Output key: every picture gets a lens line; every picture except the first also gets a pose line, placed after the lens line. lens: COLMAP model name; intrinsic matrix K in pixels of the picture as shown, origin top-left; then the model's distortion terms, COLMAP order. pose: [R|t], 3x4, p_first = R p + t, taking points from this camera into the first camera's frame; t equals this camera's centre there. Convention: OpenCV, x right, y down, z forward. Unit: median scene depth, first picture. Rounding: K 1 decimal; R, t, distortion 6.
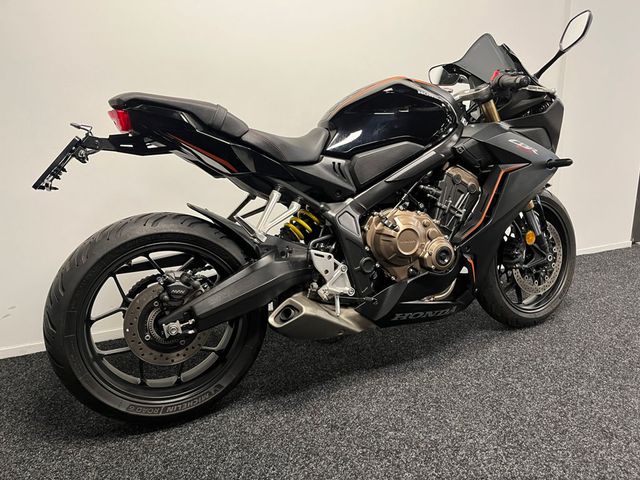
lens RADIAL K [[491.5, 0, 320.0], [0, 491.5, 240.0], [0, 0, 1]] dist [0.002673, -0.000306]
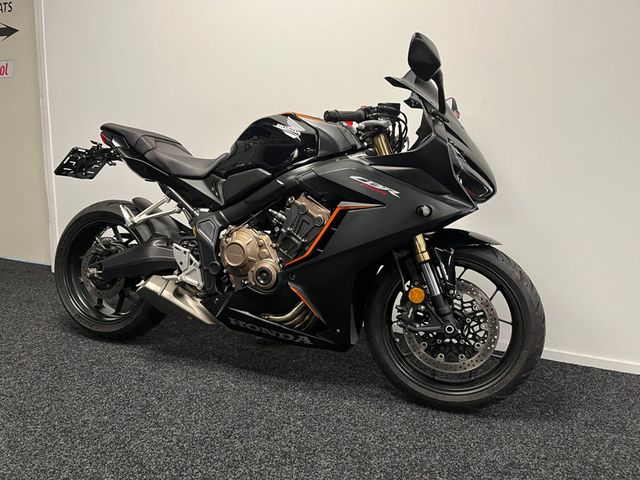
lens RADIAL K [[491.5, 0, 320.0], [0, 491.5, 240.0], [0, 0, 1]] dist [0.002673, -0.000306]
pose [[0.698100, 0.174054, -0.694522, 1.085862], [-0.219956, 0.975231, 0.023313, -0.097977], [0.681378, 0.136490, 0.719093, 0.315141]]
